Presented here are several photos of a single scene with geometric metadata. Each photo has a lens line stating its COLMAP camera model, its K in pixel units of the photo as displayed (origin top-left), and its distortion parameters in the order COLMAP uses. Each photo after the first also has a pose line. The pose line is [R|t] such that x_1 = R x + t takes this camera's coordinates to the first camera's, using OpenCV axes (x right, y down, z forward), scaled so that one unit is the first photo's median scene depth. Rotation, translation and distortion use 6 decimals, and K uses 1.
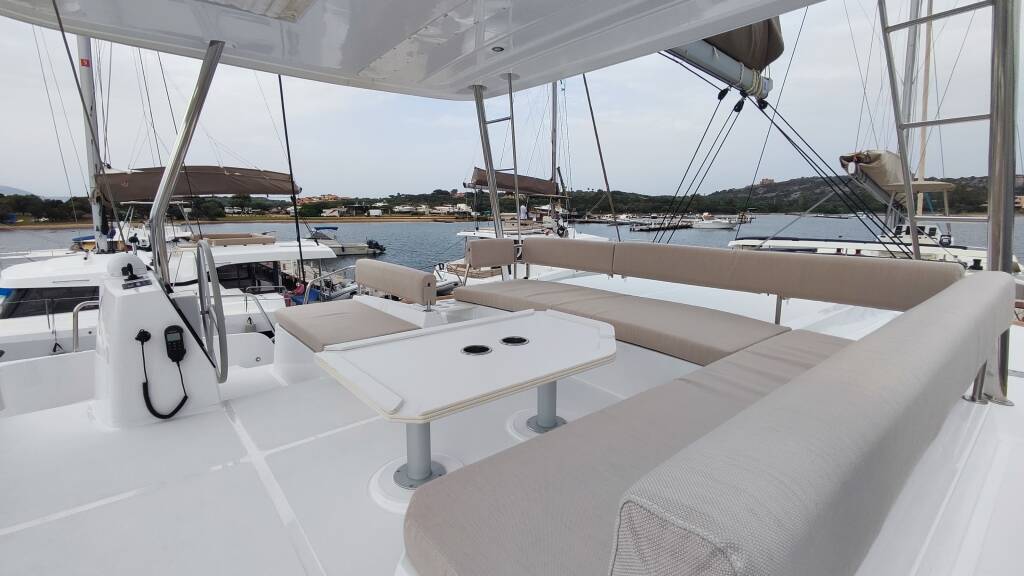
lens RADIAL K [[453.1, 0, 529.0], [0, 453.1, 282.5], [0, 0, 1]] dist [-0.004014, -0.000519]
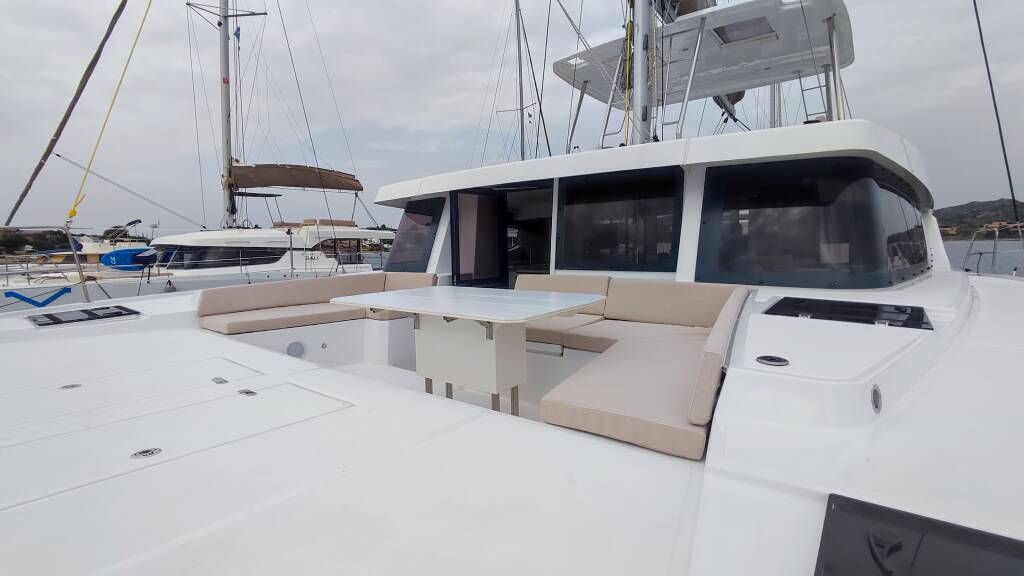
lens RADIAL K [[474.3, 0, 514.9], [0, 474.3, 287.2], [0, 0, 1]] dist [-0.004914, -0.001094]
pose [[0.977064, -0.033141, 0.210353, -0.278375], [0.051001, 0.995485, -0.080058, 0.146502], [-0.206750, 0.088950, 0.974342, -0.257199]]
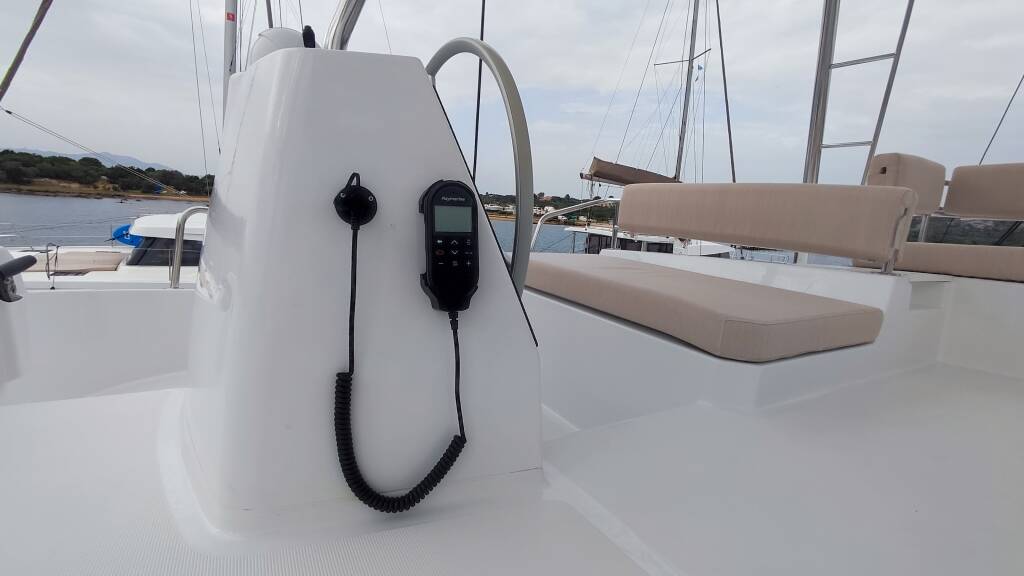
lens RADIAL K [[450.8, 0, 526.6], [0, 450.8, 286.6], [0, 0, 1]] dist [0.002835, 0.000185]
pose [[0.981526, 0.101698, -0.162063, -0.077263], [-0.102840, 0.994697, 0.001347, 0.017312], [0.161340, 0.015345, 0.986780, 0.082108]]
